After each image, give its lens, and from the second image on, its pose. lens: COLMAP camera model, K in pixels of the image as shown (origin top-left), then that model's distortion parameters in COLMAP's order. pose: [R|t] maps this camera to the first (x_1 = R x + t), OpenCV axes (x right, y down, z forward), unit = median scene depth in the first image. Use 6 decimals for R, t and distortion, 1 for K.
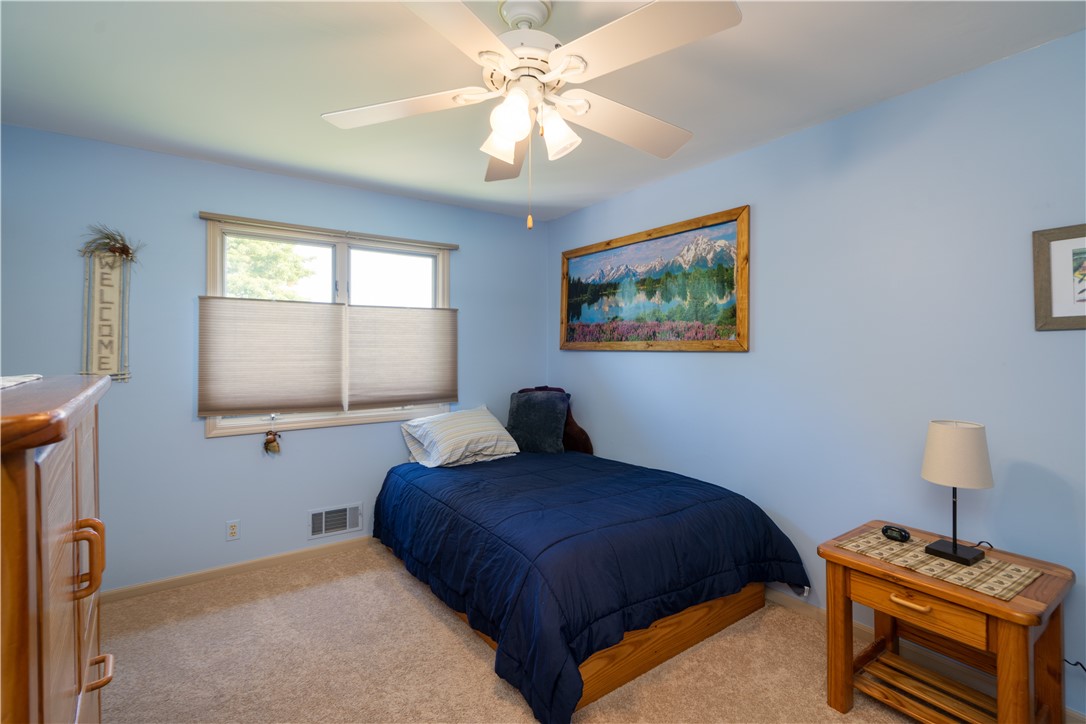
lens RADIAL K [[495.7, 0, 533.5], [0, 495.7, 355.7], [0, 0, 1]] dist [0.000036, 0.001072]
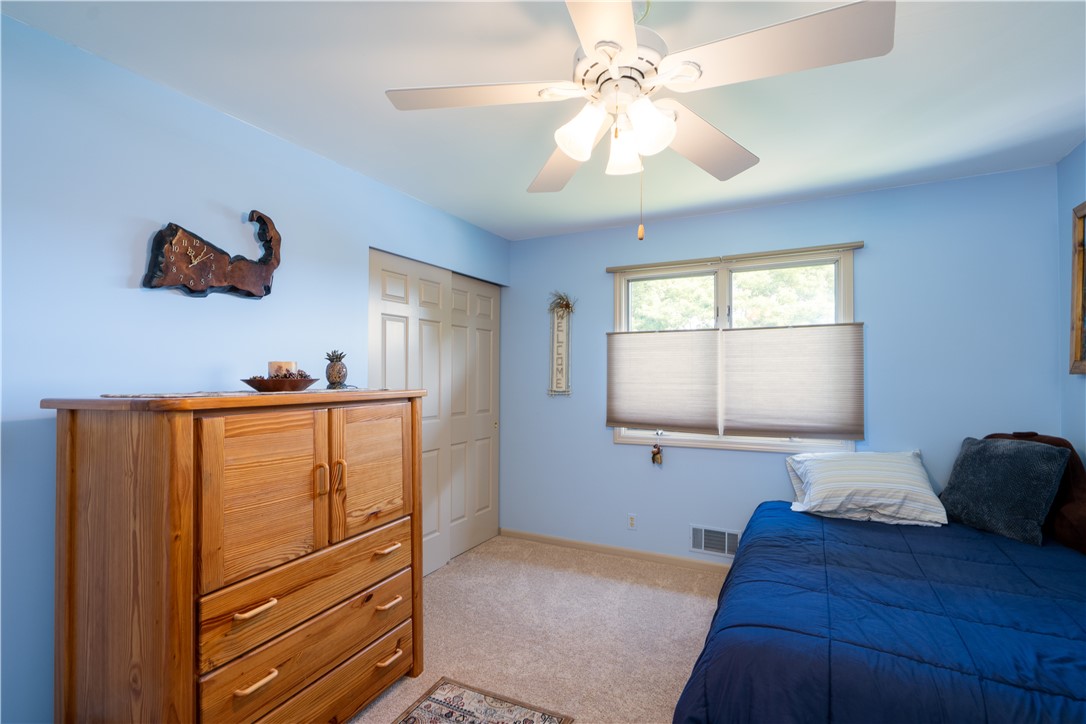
lens RADIAL K [[492.4, 0, 542.7], [0, 492.4, 378.1], [0, 0, 1]] dist [-0.000953, 0.000370]
pose [[0.483297, 0.006515, -0.875432, 0.323640], [-0.009783, 0.999950, 0.002041, -0.002620], [0.875402, 0.007578, 0.483337, 0.199970]]
